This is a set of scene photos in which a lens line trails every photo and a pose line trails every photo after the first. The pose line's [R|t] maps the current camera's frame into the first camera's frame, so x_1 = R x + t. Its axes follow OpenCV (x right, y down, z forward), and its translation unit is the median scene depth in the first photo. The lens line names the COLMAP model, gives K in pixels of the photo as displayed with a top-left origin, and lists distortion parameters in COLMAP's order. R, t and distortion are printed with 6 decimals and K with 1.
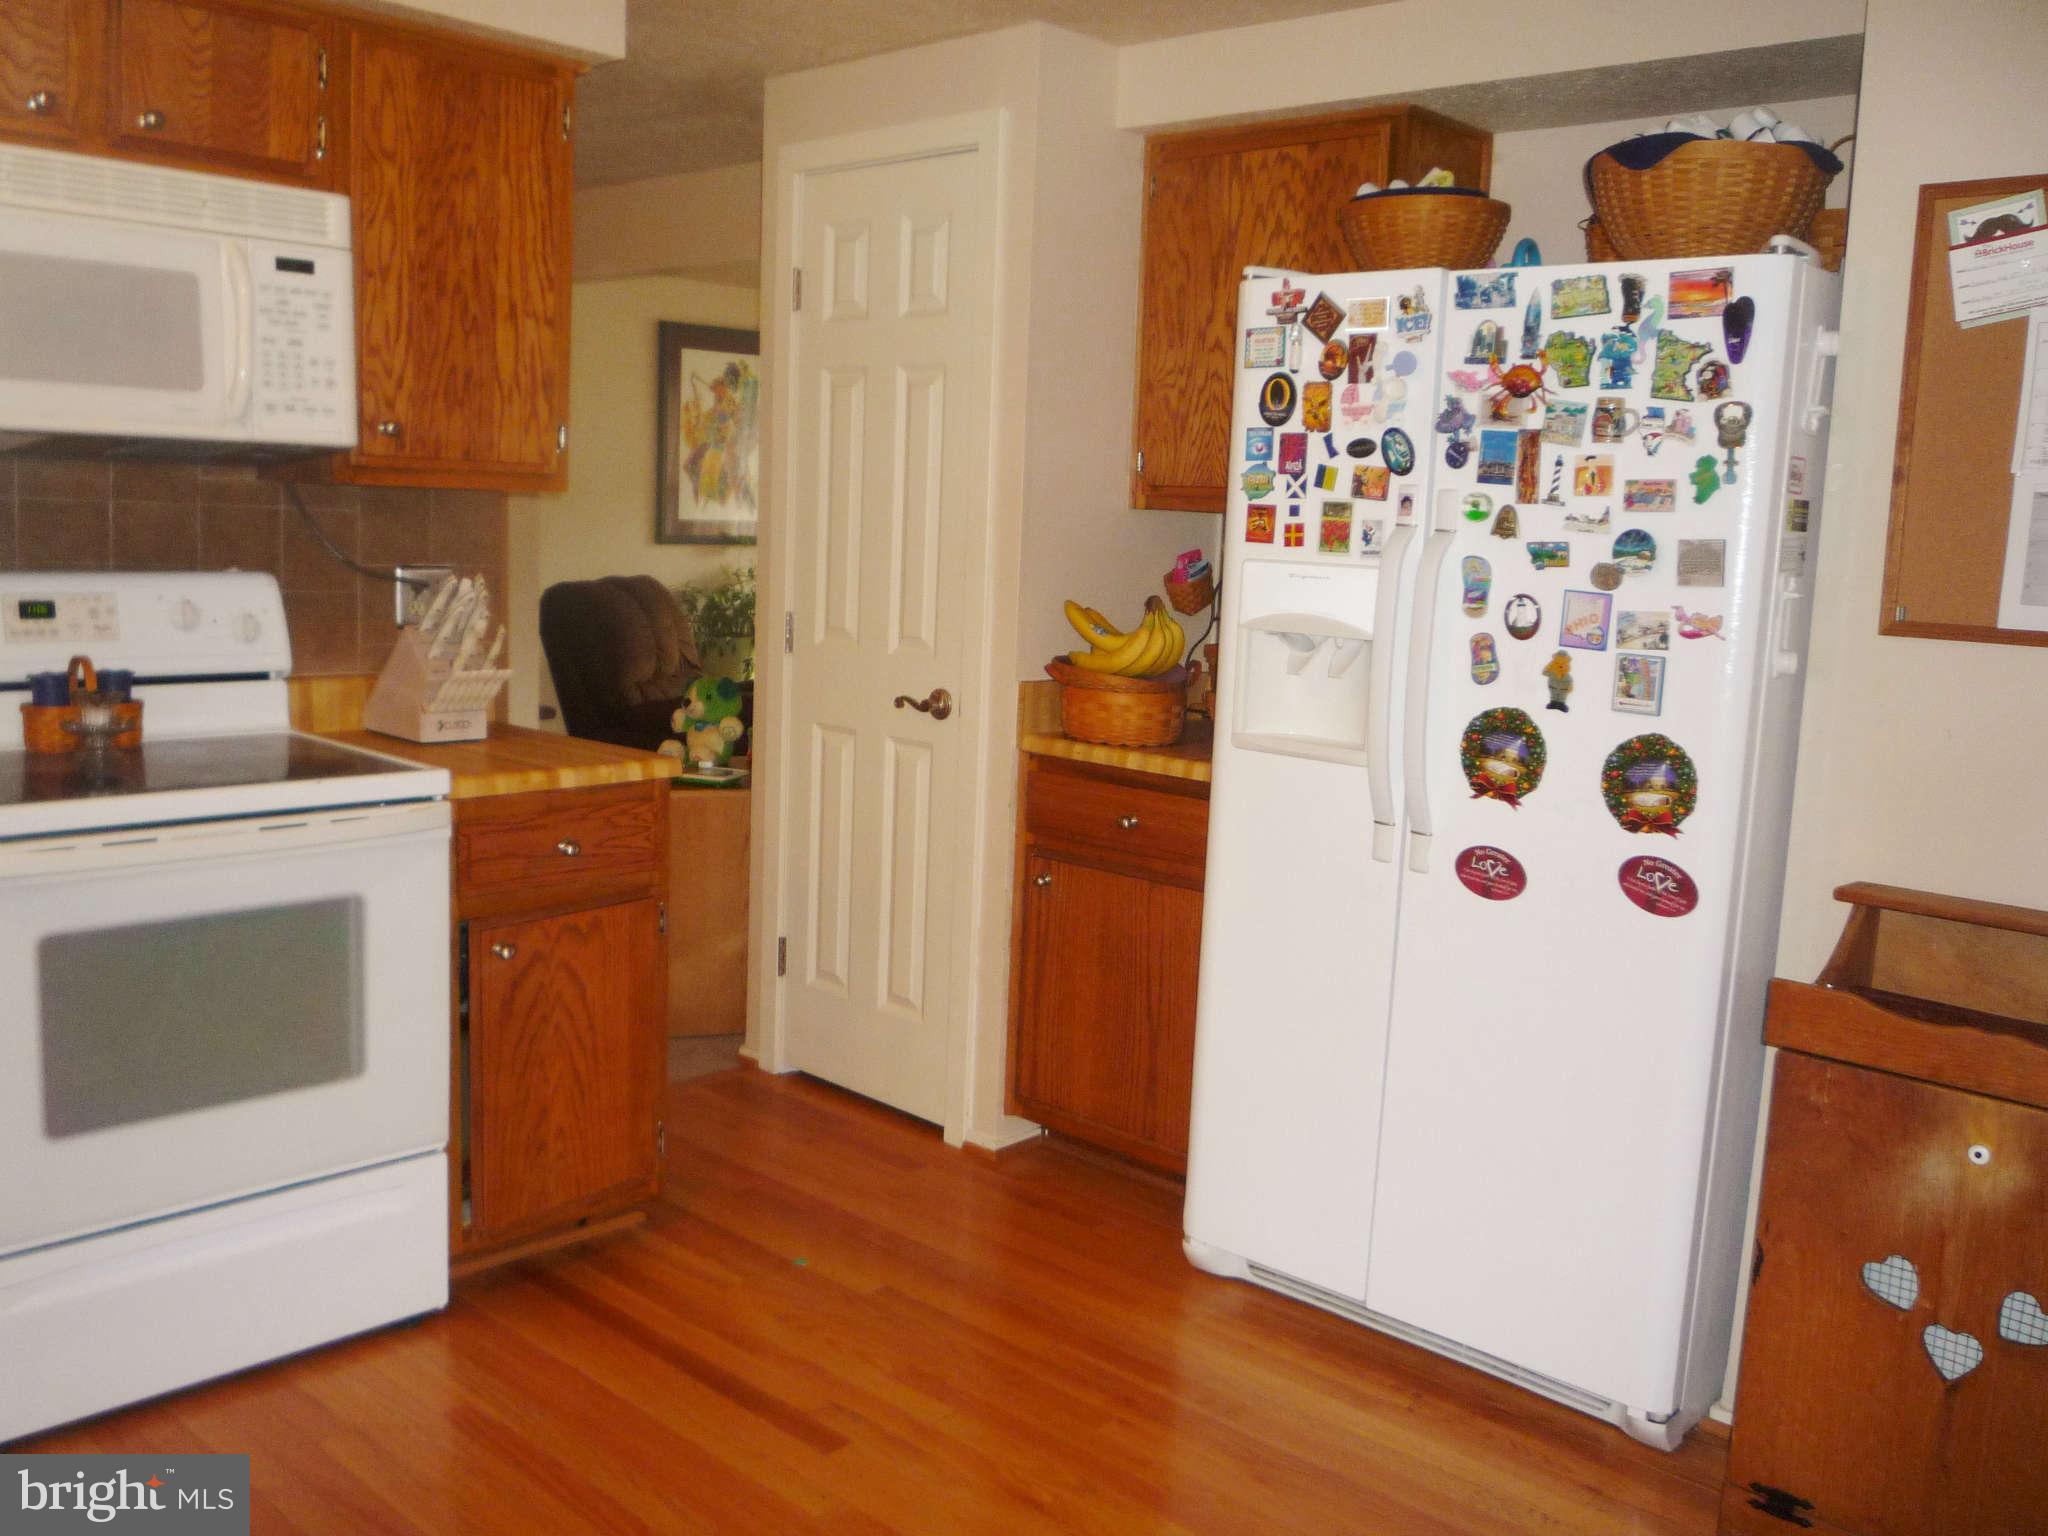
lens RADIAL K [[1816.6, 0, 1026.3], [0, 1816.6, 765.5], [0, 0, 1]] dist [-0.035957, -0.018481]
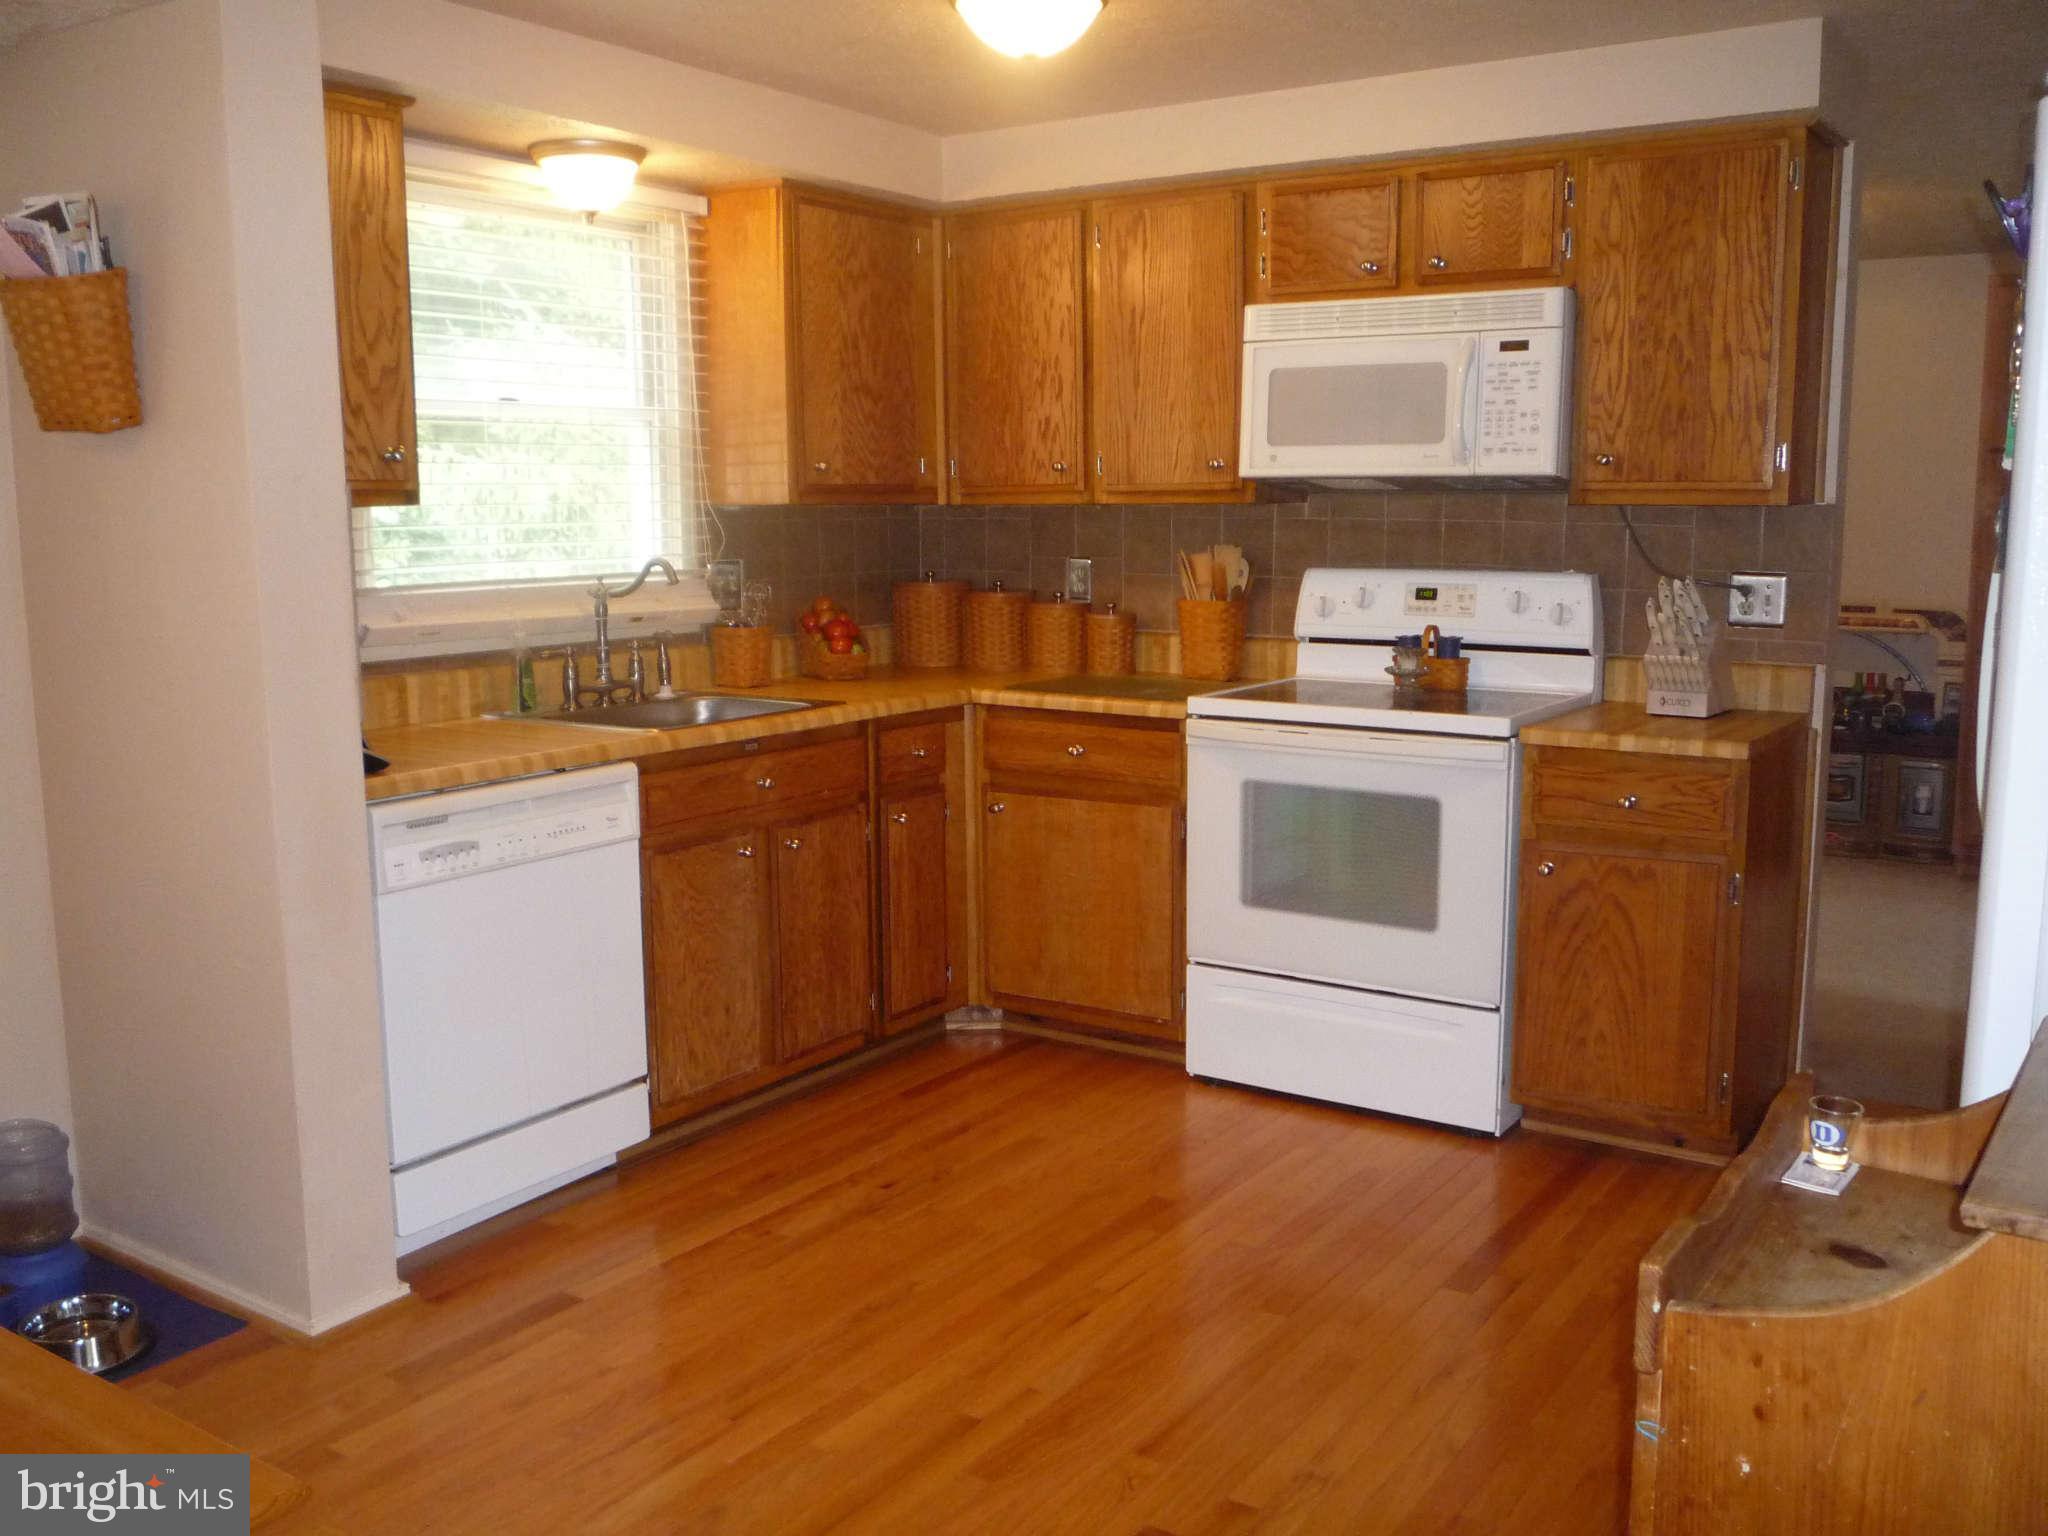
lens RADIAL K [[1816.6, 0, 1025.8], [0, 1816.6, 773.7], [0, 0, 1]] dist [-0.035957, -0.018481]
pose [[0.146049, 0.106421, -0.983537, 0.863414], [-0.131301, 0.987487, 0.087351, -0.025140], [0.980525, 0.116381, 0.158195, 0.422221]]
